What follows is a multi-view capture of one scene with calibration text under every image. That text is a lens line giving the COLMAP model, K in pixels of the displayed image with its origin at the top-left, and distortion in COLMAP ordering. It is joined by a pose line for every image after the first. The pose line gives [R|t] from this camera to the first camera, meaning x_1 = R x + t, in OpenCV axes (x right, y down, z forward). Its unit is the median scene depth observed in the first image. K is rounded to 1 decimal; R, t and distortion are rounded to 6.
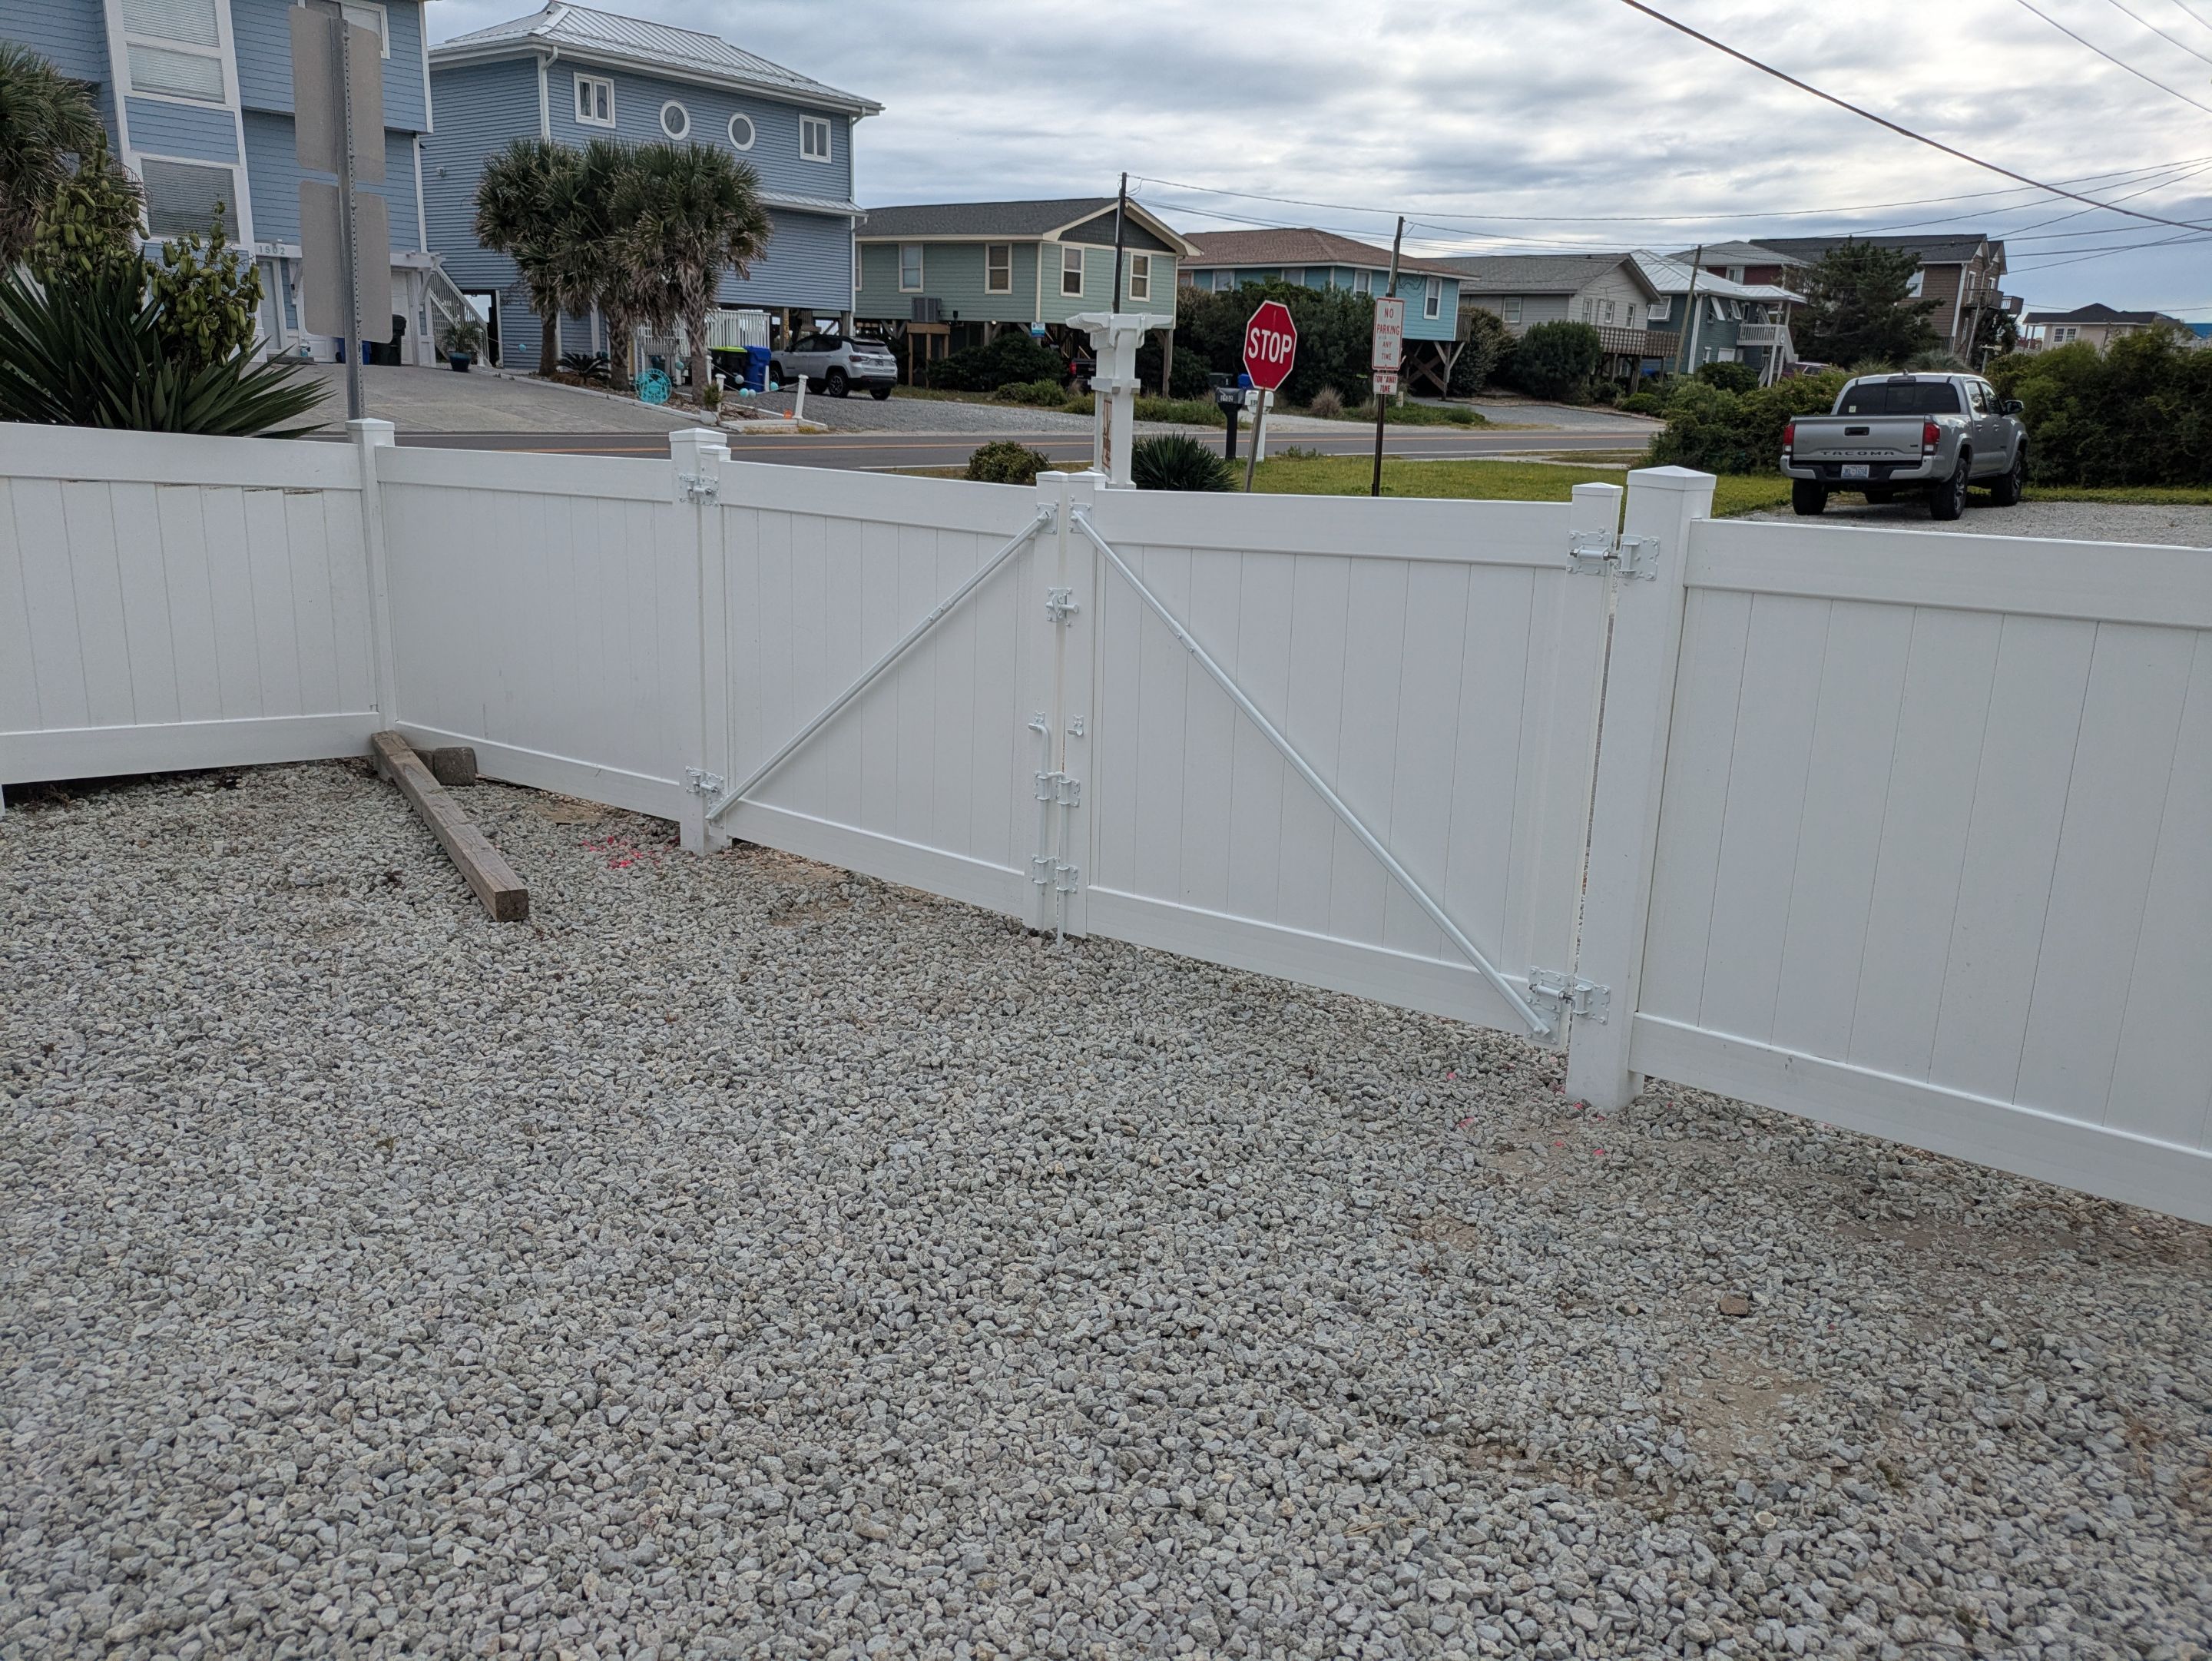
lens RADIAL K [[1658.2, 0, 1111.3], [0, 1658.2, 766.2], [0, 0, 1]] dist [0.065438, -0.066101]
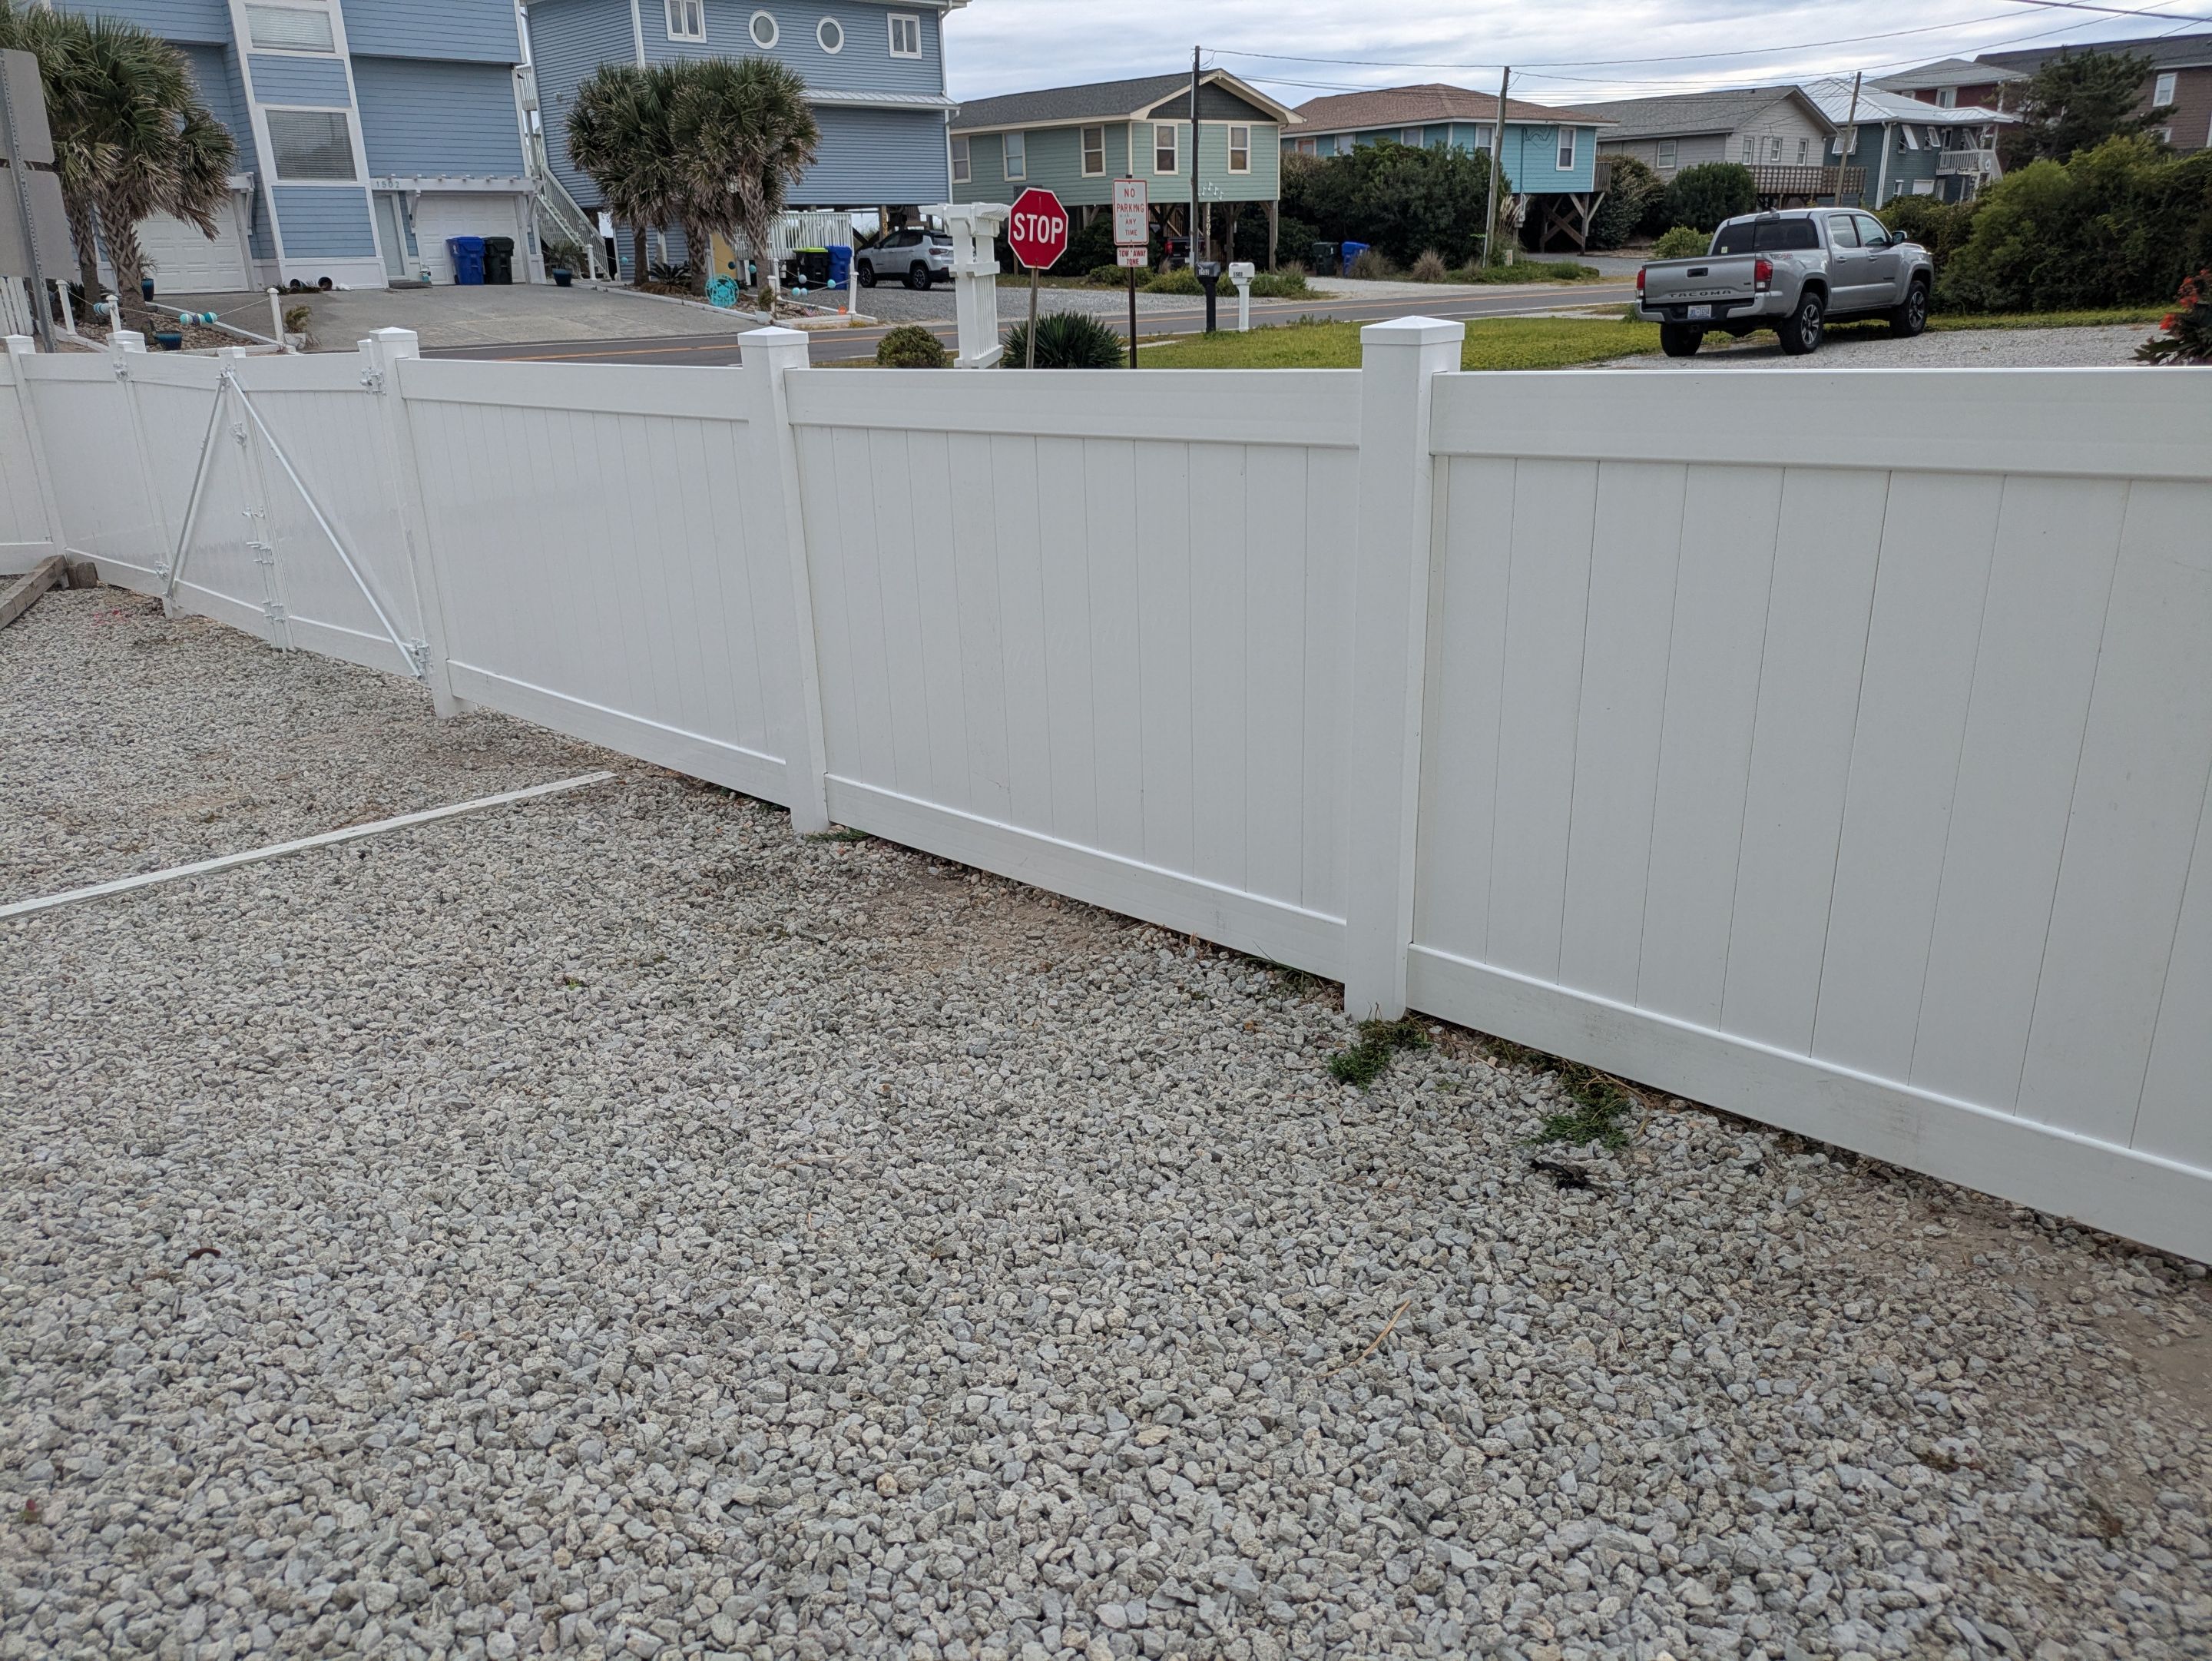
lens RADIAL K [[1654.0, 0, 1098.3], [0, 1654.0, 781.3], [0, 0, 1]] dist [0.072660, -0.088626]
pose [[0.989692, -0.014674, -0.142461, 0.092682], [0.025435, 0.996933, 0.074011, 0.012429], [0.140938, -0.076871, 0.987030, -0.044107]]
